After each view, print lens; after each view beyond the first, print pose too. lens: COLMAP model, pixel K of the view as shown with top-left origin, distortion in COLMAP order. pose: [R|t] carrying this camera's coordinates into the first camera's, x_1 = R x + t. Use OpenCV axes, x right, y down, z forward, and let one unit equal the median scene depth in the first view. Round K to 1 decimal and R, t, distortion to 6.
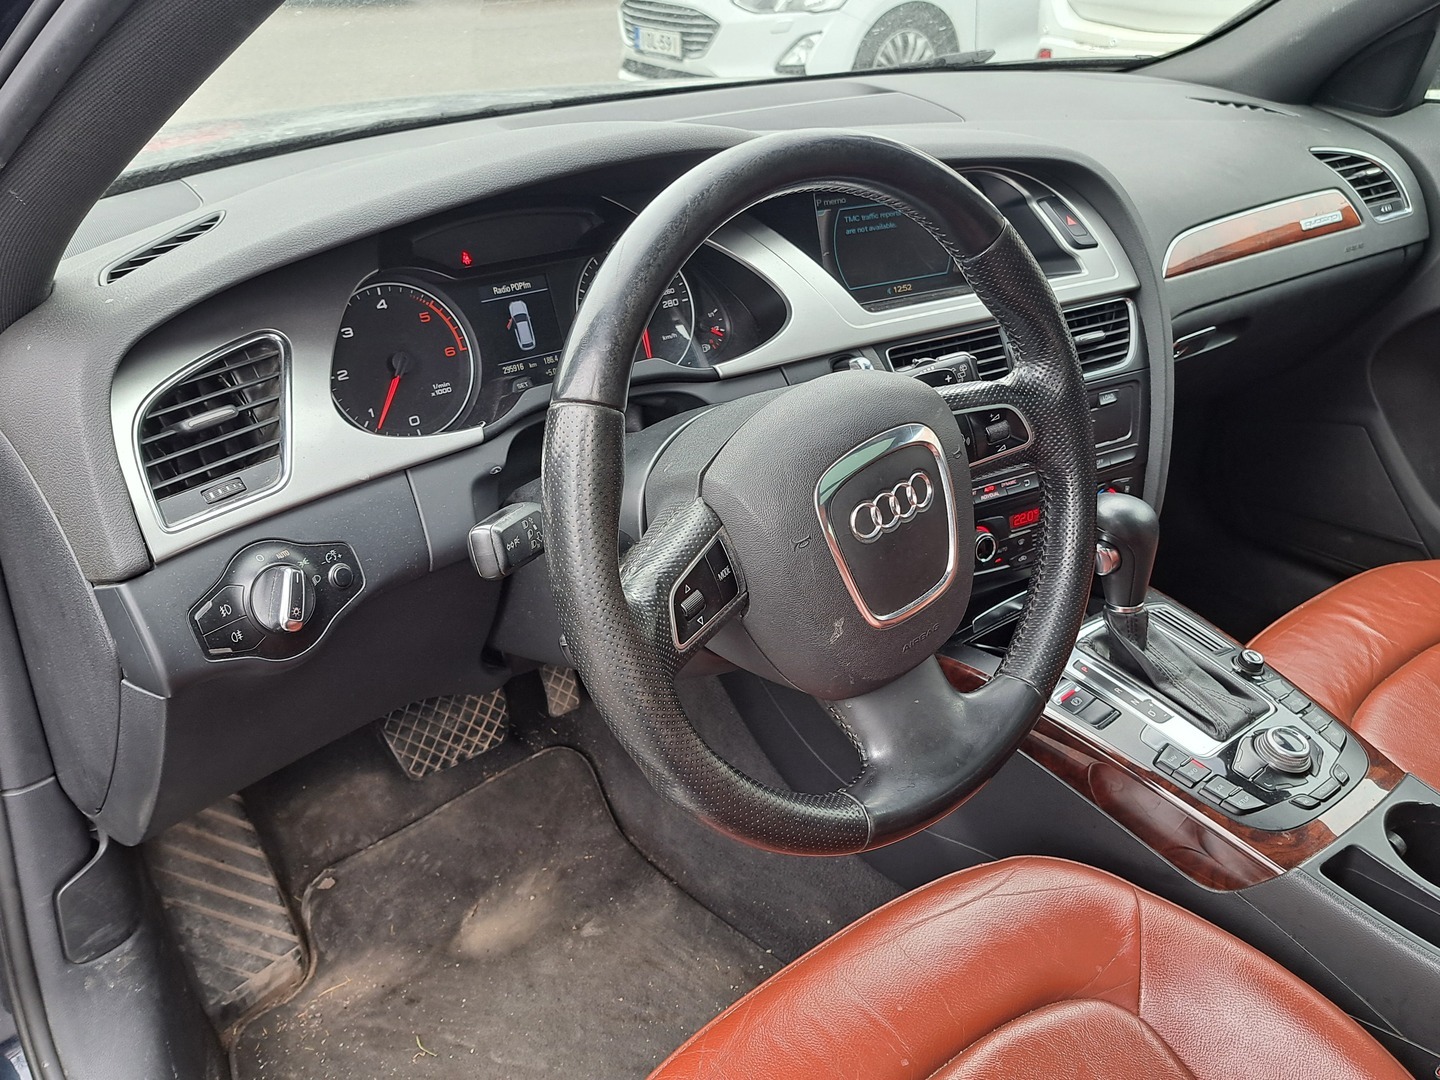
lens RADIAL K [[1253.9, 0, 720.0], [0, 1253.9, 540.0], [0, 0, 1]] dist [0.134207, -0.223500]
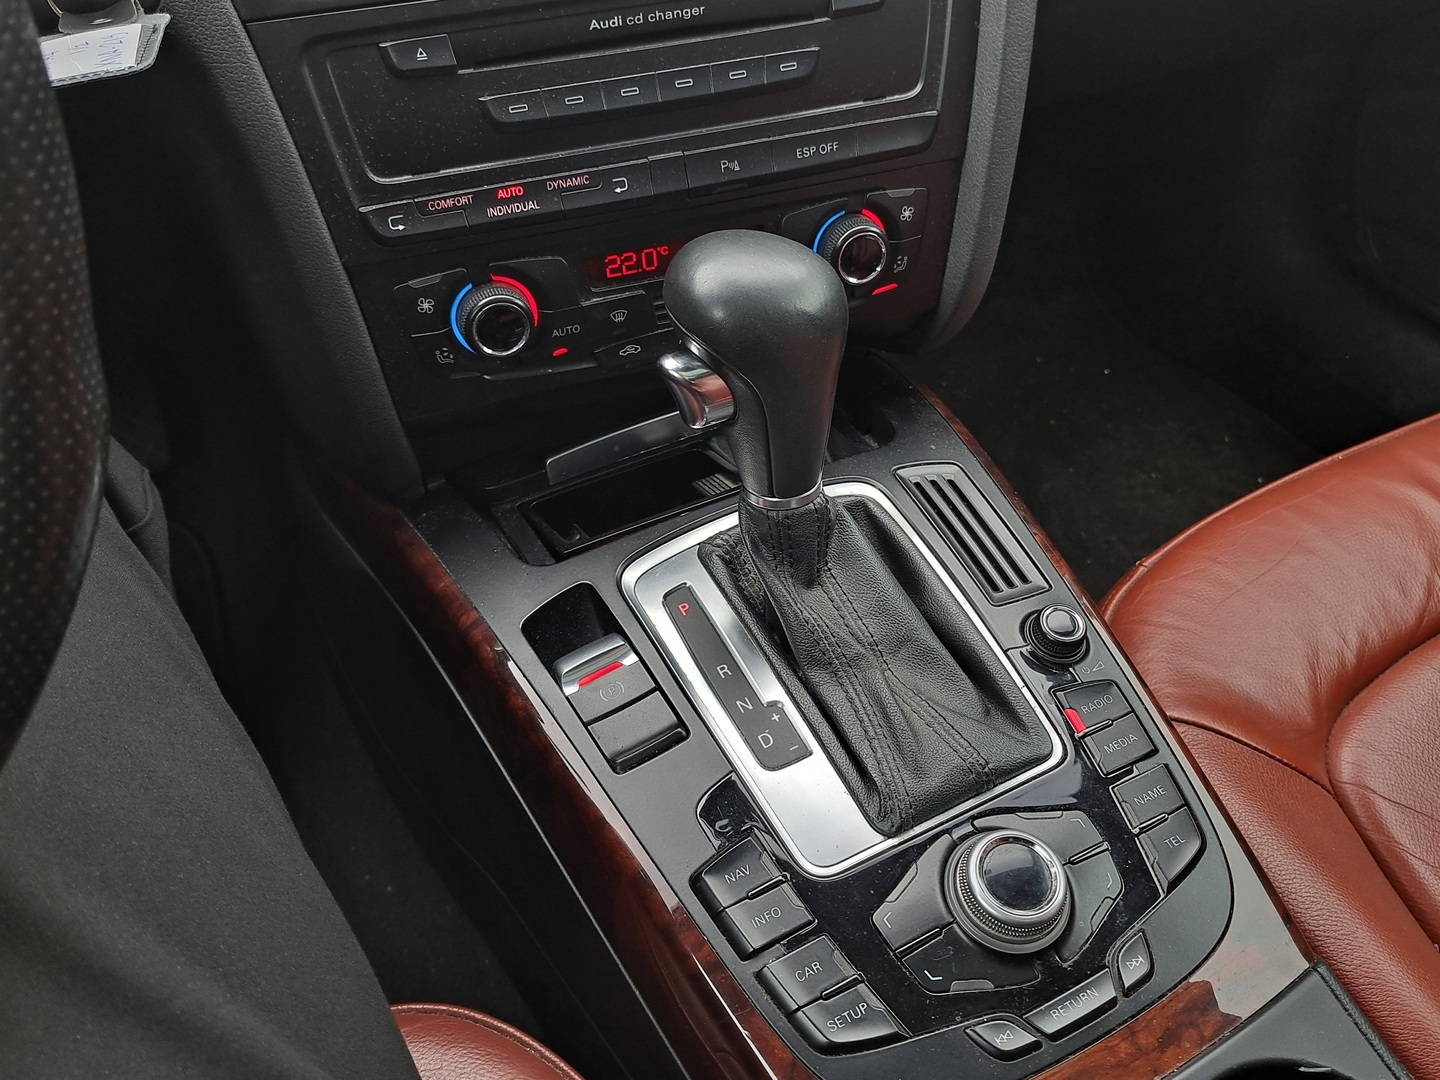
lens RADIAL K [[1253.9, 0, 720.0], [0, 1253.9, 540.0], [0, 0, 1]] dist [0.134207, -0.223500]
pose [[0.980489, 0.127972, -0.149213, 0.349133], [-0.081545, 0.955465, 0.283615, -0.053426], [0.178862, -0.265914, 0.947258, 0.538553]]
